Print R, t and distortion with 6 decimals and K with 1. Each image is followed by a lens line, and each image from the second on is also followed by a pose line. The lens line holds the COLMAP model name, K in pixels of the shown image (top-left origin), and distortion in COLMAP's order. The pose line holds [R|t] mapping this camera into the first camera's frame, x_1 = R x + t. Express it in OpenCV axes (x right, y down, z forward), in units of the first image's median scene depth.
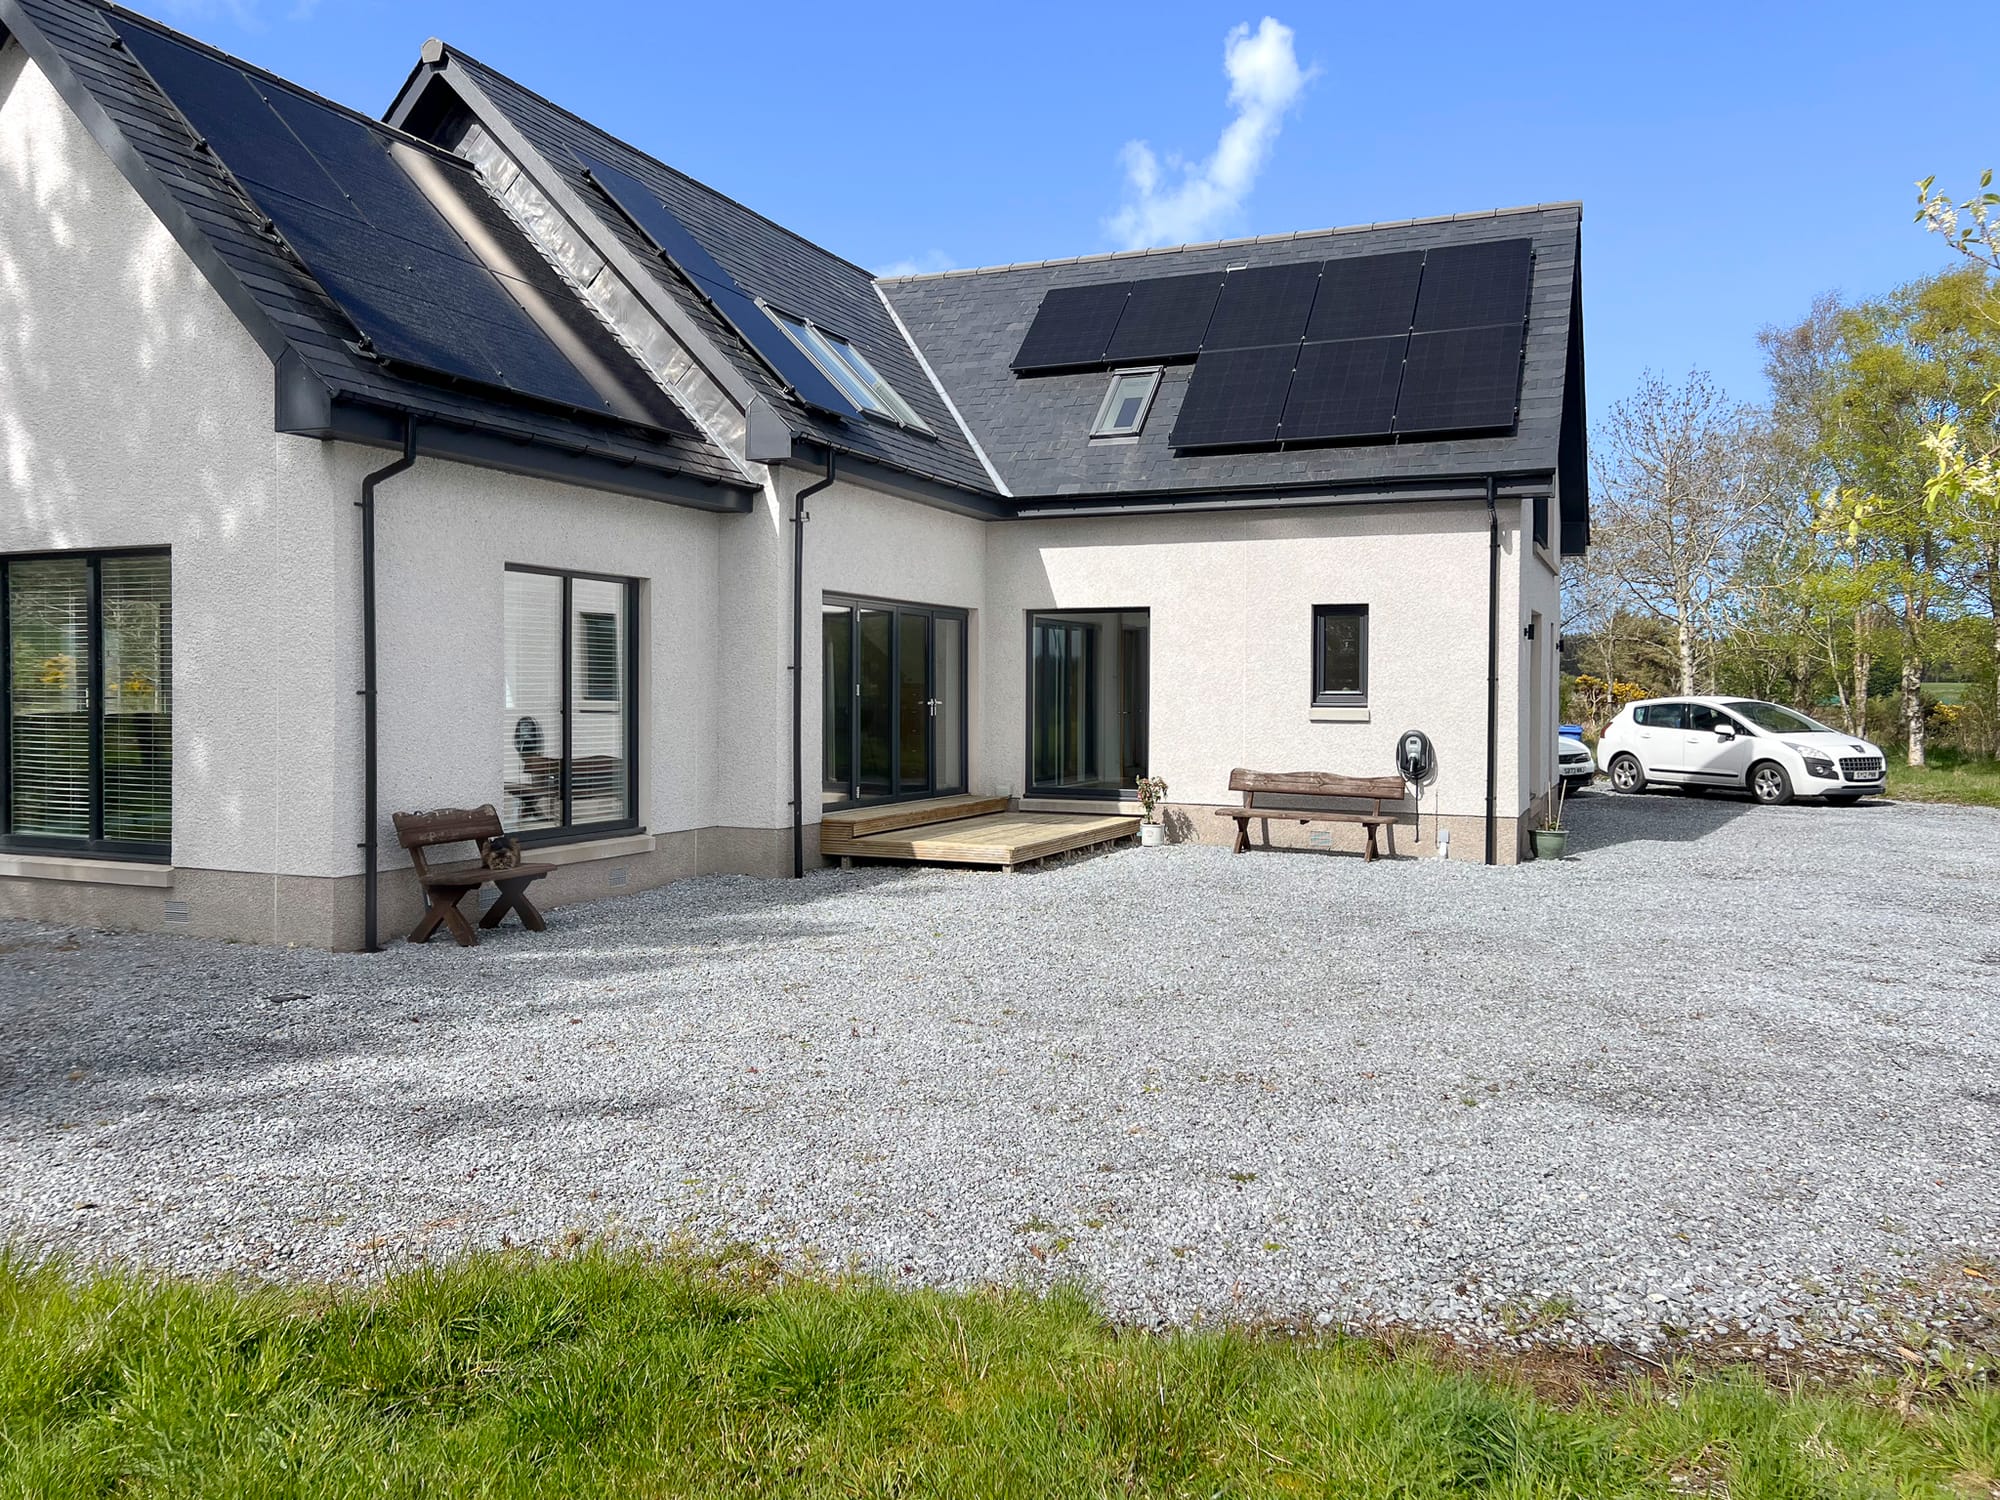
lens RADIAL K [[1554.2, 0, 997.0], [0, 1554.2, 680.7], [0, 0, 1]] dist [0.005046, -0.001477]
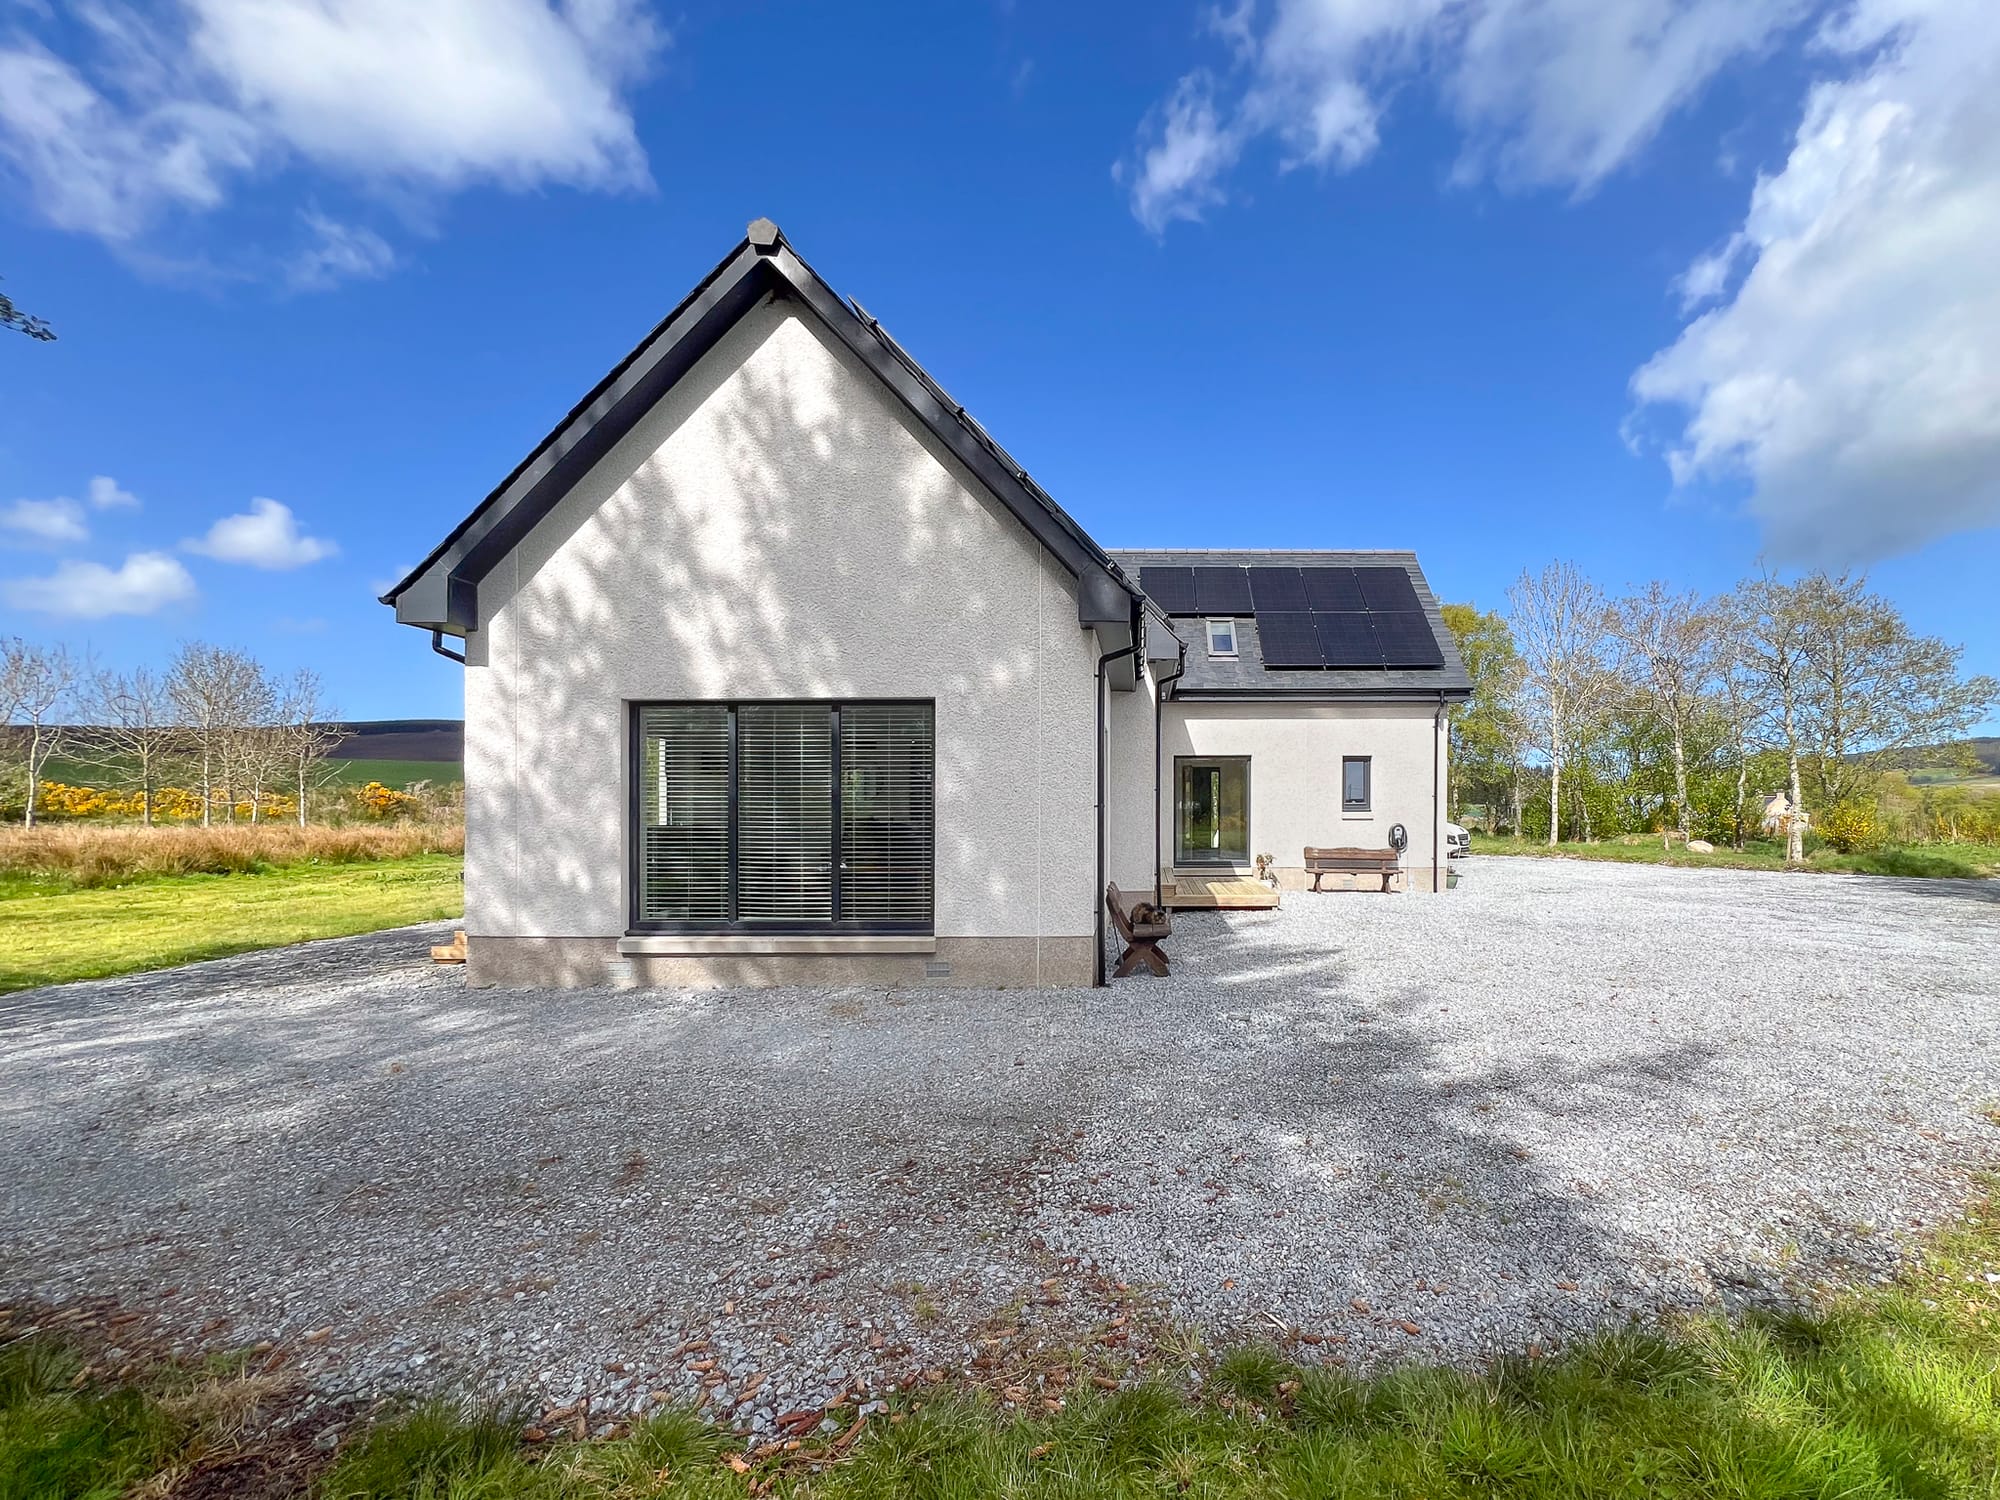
lens RADIAL K [[925.9, 0, 999.9], [0, 925.9, 766.1], [0, 0, 1]] dist [-0.000825, -0.000181]
pose [[0.903084, 0.012115, 0.429292, -0.646021], [0.002765, 0.999417, -0.034022, -0.000349], [-0.429454, 0.031912, 0.902525, 0.197464]]
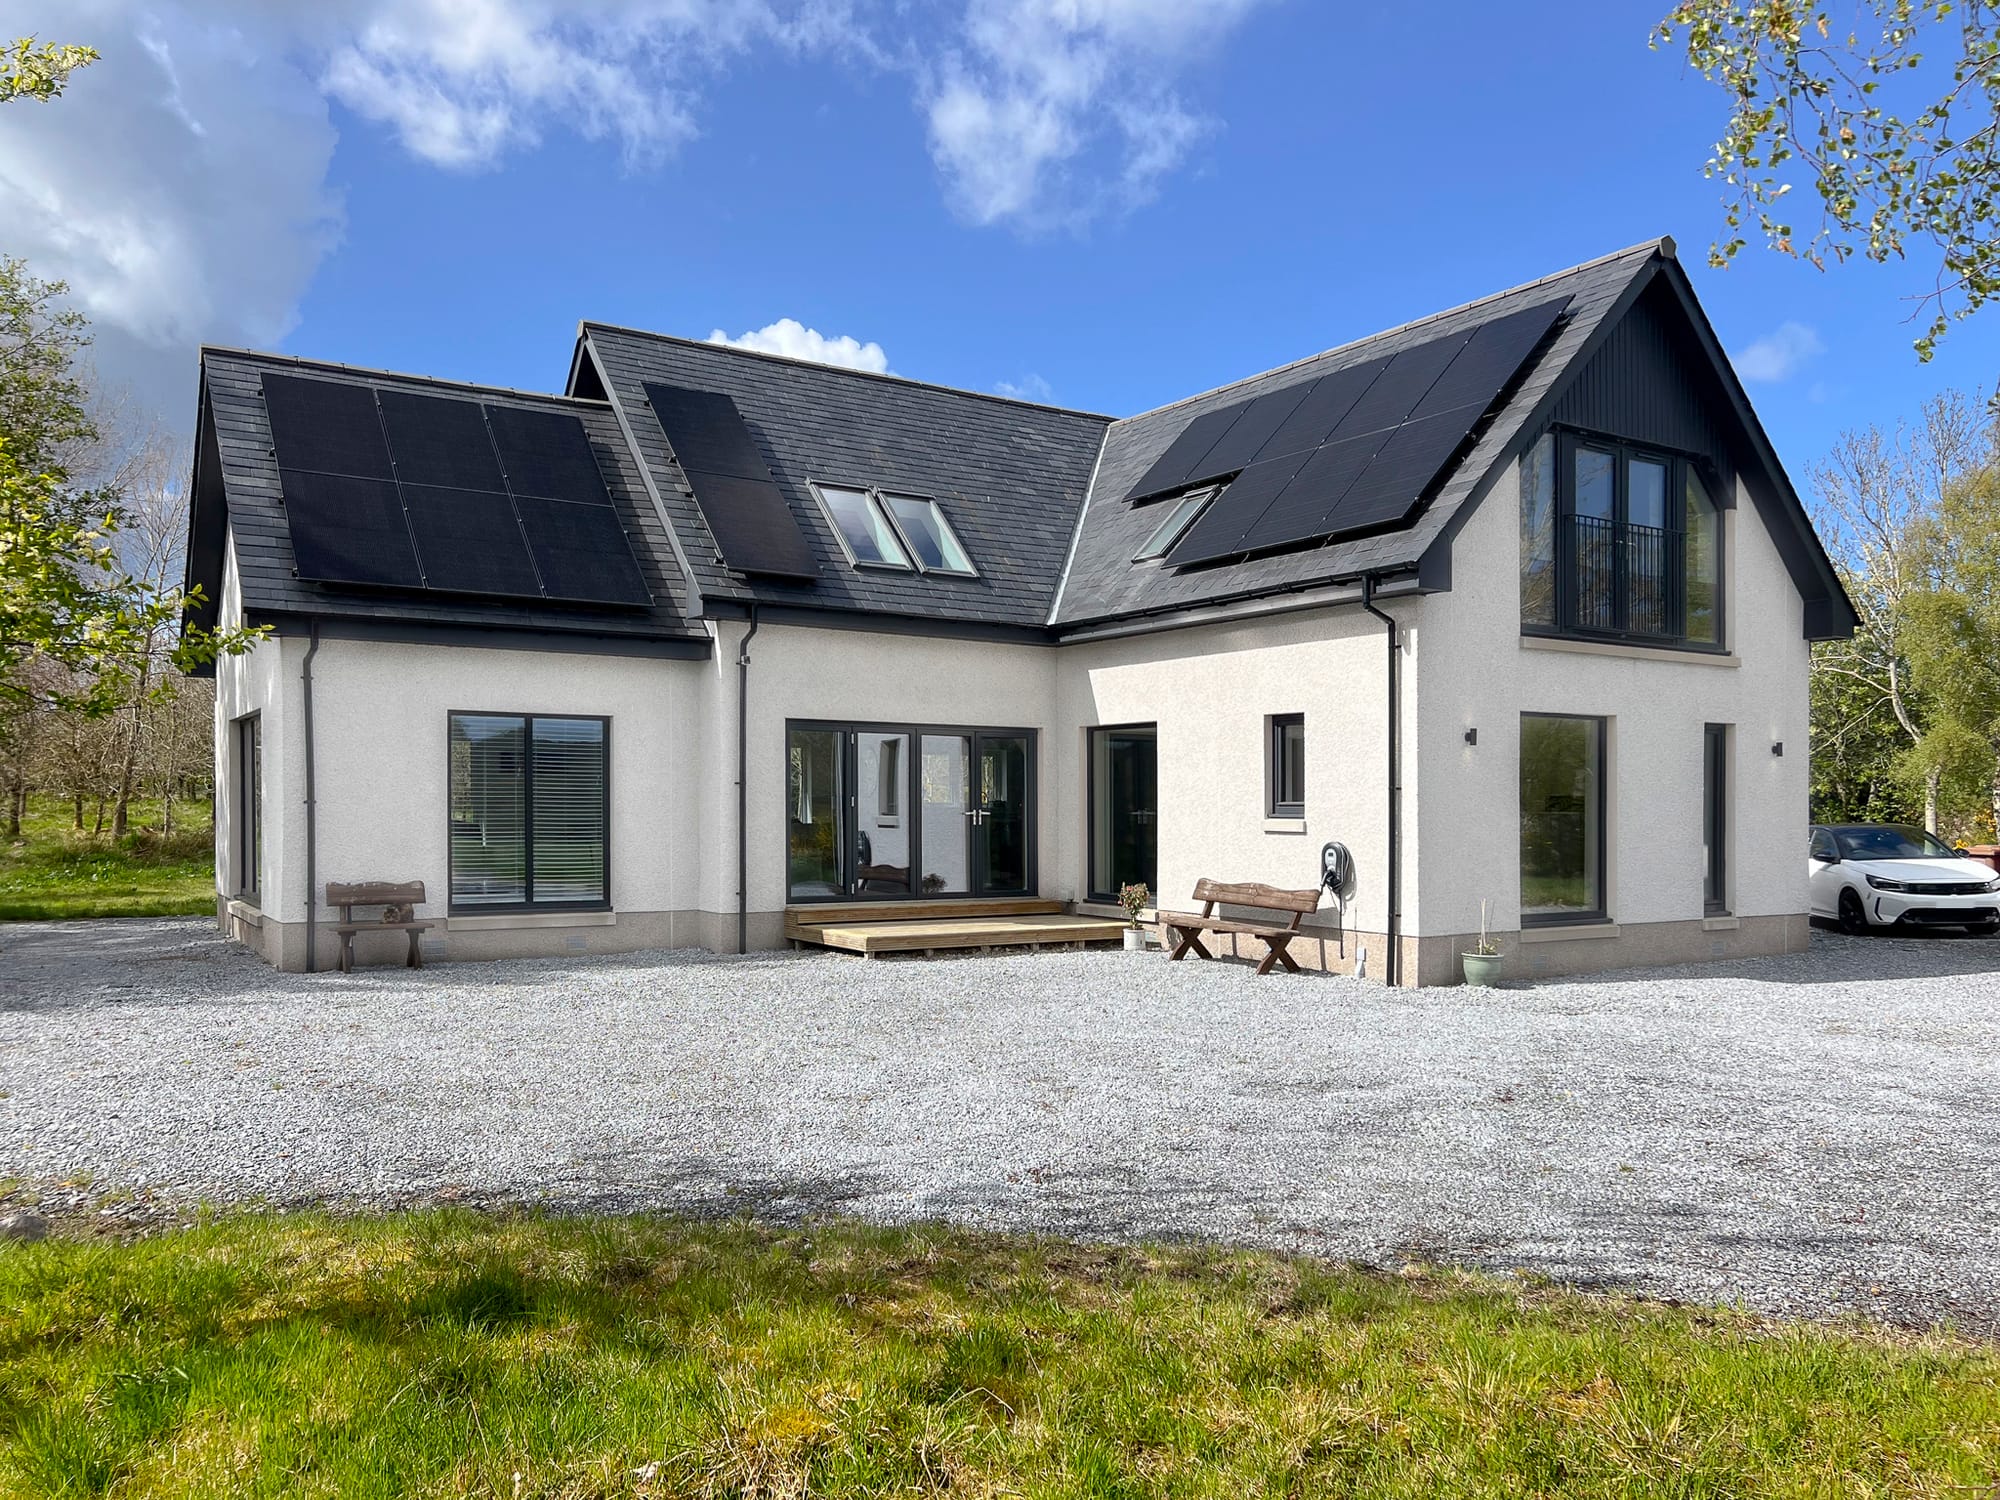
lens RADIAL K [[1543.6, 0, 1002.5], [0, 1543.6, 799.1], [0, 0, 1]] dist [-0.004452, -0.000710]
pose [[0.826309, -0.002938, -0.563209, 0.639340], [0.002668, 0.999996, -0.001302, 0.005726], [0.563210, -0.000427, 0.826314, 0.093344]]
